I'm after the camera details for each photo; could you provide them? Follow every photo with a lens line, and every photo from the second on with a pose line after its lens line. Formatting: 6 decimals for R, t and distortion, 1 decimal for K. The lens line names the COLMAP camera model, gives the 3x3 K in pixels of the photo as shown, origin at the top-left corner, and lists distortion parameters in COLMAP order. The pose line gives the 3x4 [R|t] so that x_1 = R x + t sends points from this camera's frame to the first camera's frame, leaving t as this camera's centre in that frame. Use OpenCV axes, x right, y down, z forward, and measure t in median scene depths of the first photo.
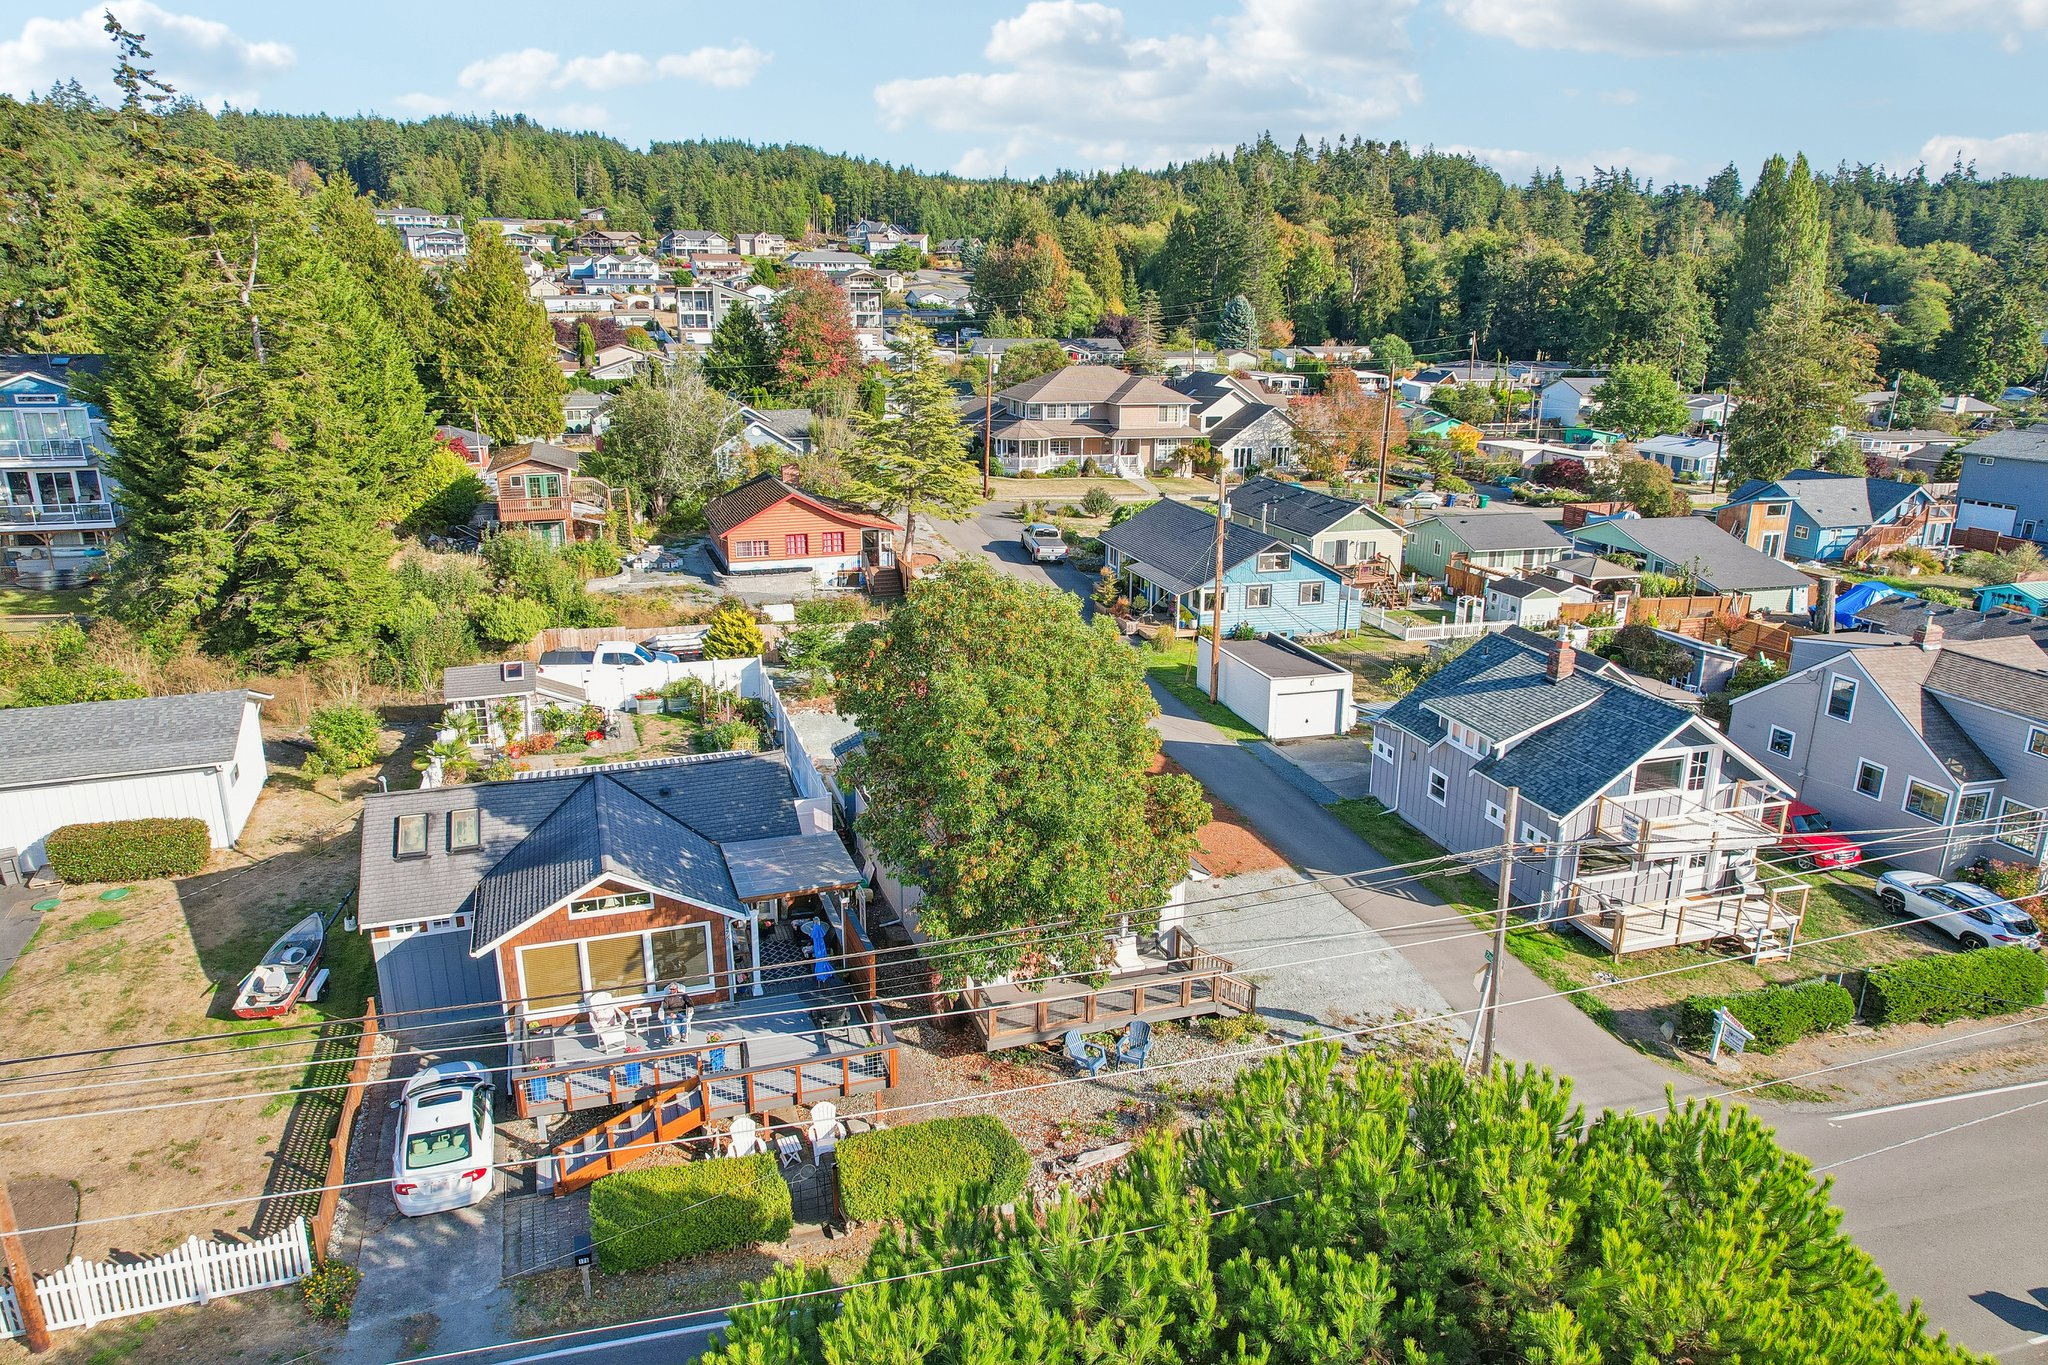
lens RADIAL K [[1311.6, 0, 1026.2], [0, 1311.6, 683.0], [0, 0, 1]] dist [-0.081745, 0.075785]
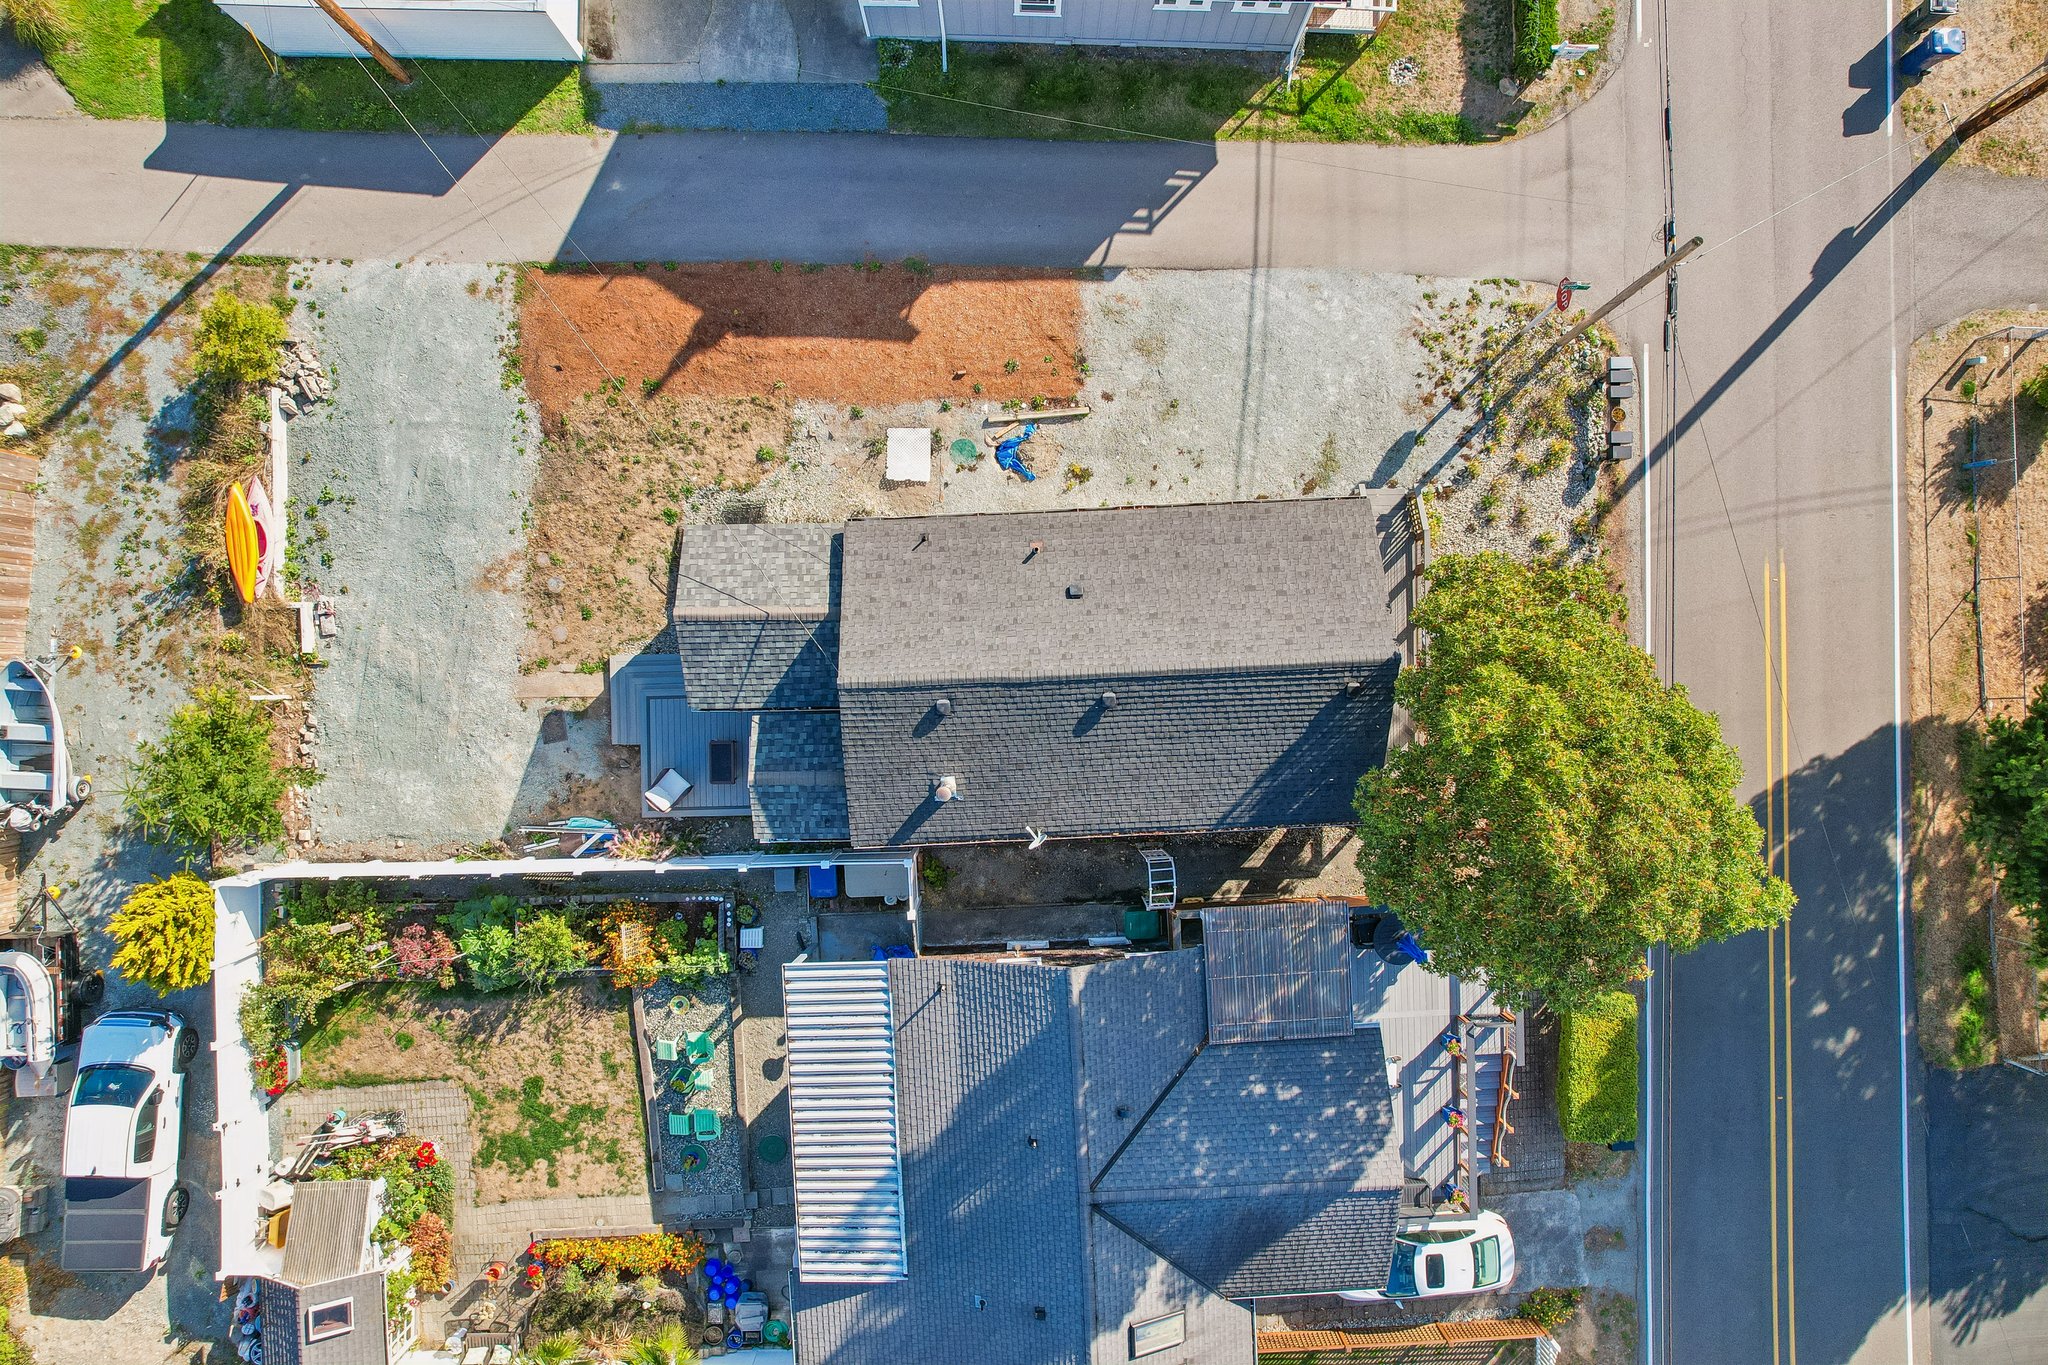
lens RADIAL K [[1311.6, 0, 1026.2], [0, 1311.6, 683.0], [0, 0, 1]] dist [-0.081745, 0.075785]
pose [[0.292555, -0.956218, -0.007710, -0.016345], [0.263141, 0.072751, 0.962010, -0.332172], [-0.919331, -0.283469, 0.272904, 0.422579]]
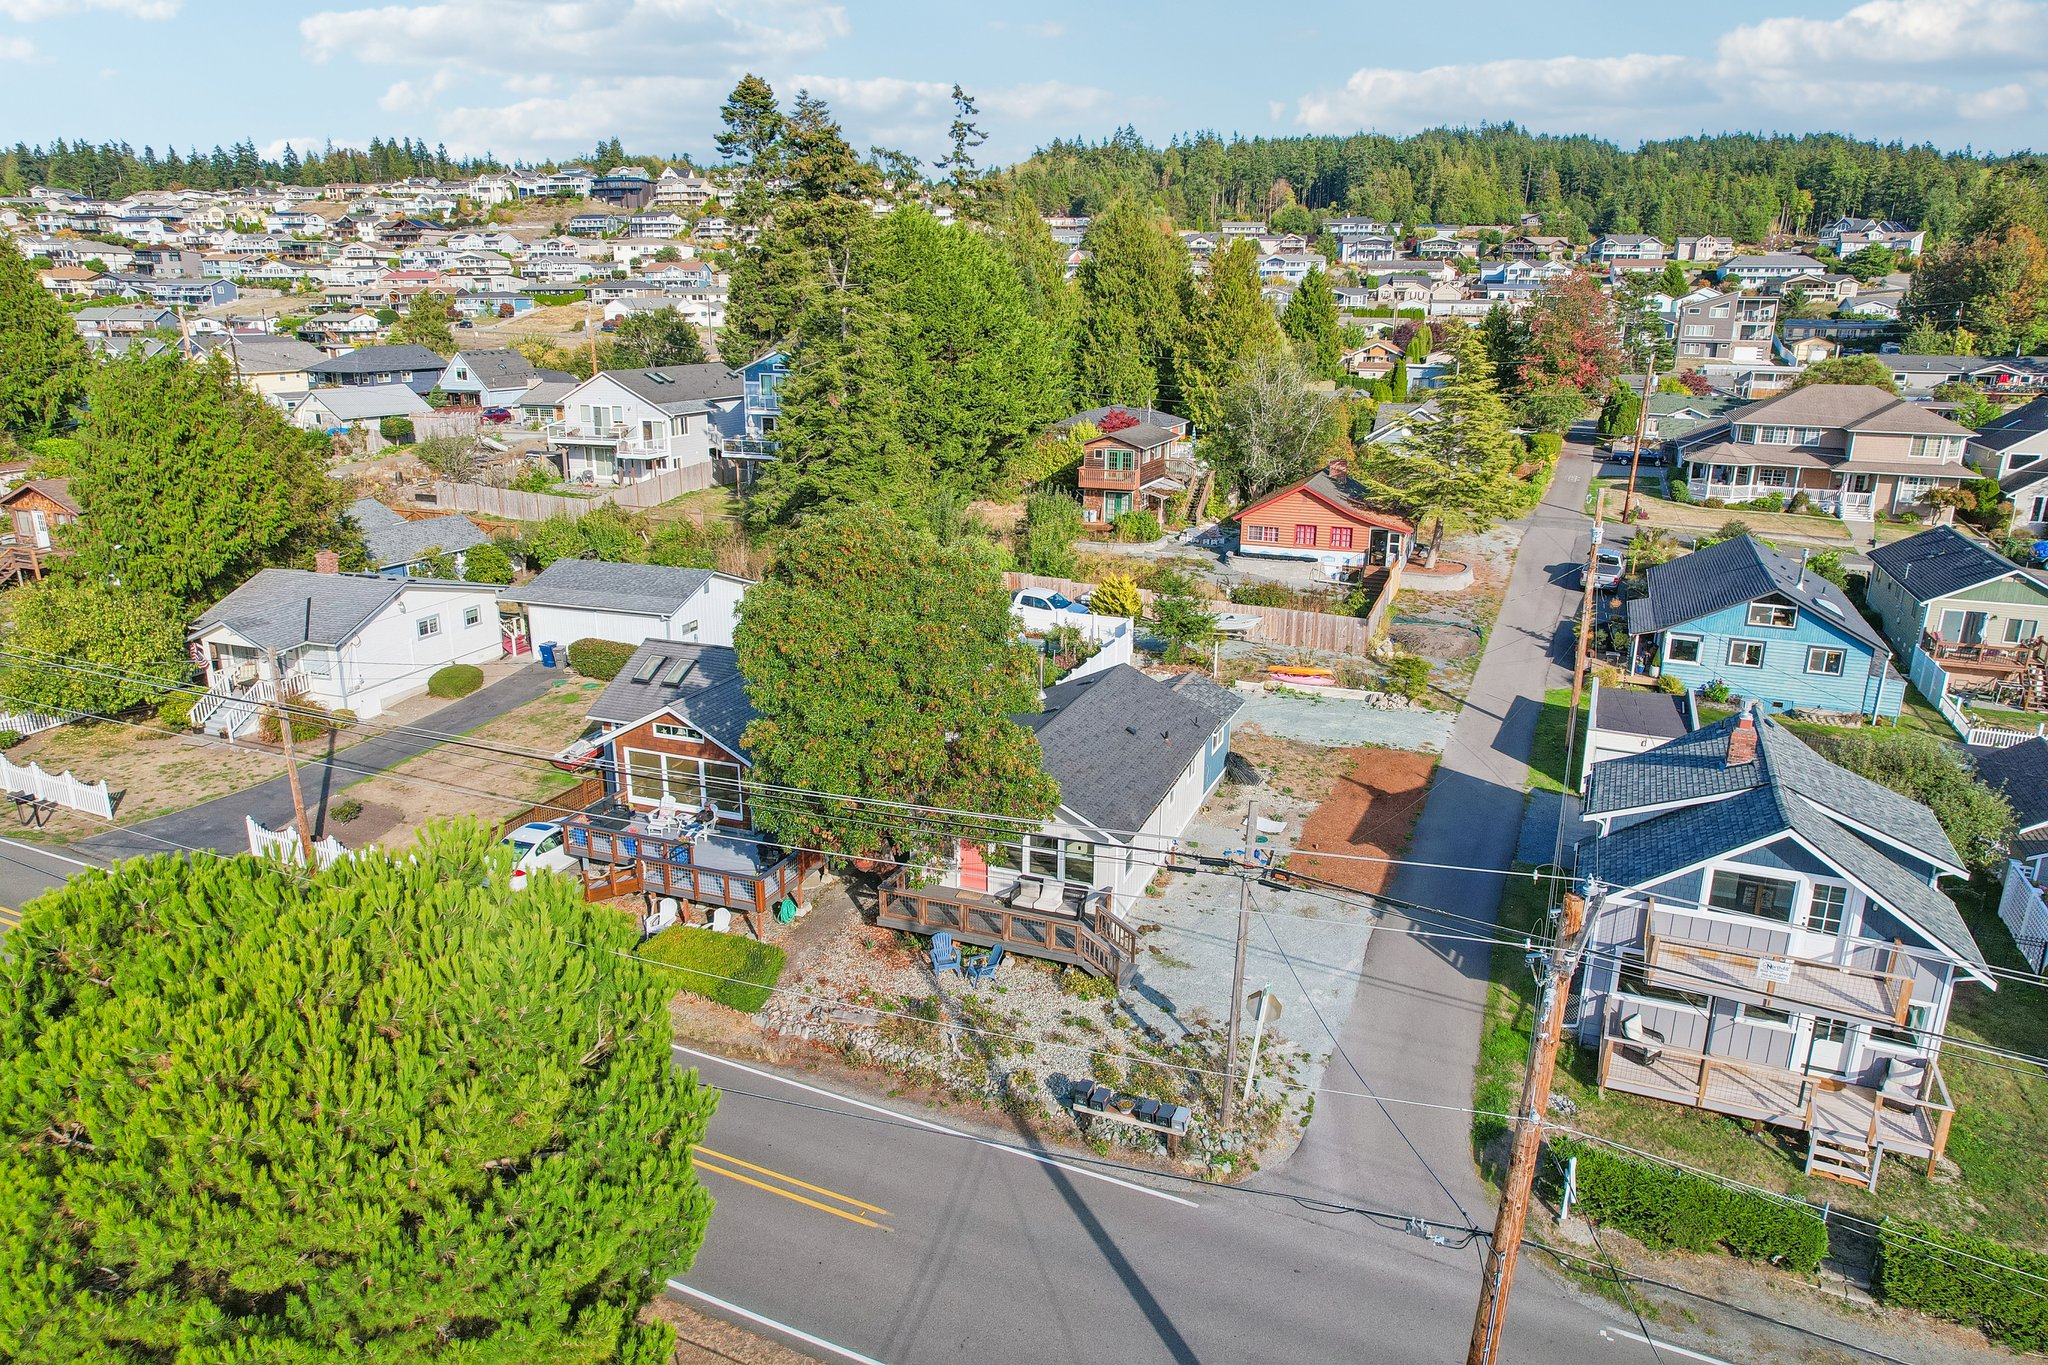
lens RADIAL K [[1311.6, 0, 1026.2], [0, 1311.6, 683.0], [0, 0, 1]] dist [-0.081745, 0.075785]
pose [[0.763570, 0.178471, -0.620572, 0.317086], [-0.181184, 0.981655, 0.059382, -0.011692], [0.619785, 0.067095, 0.781898, 0.057858]]
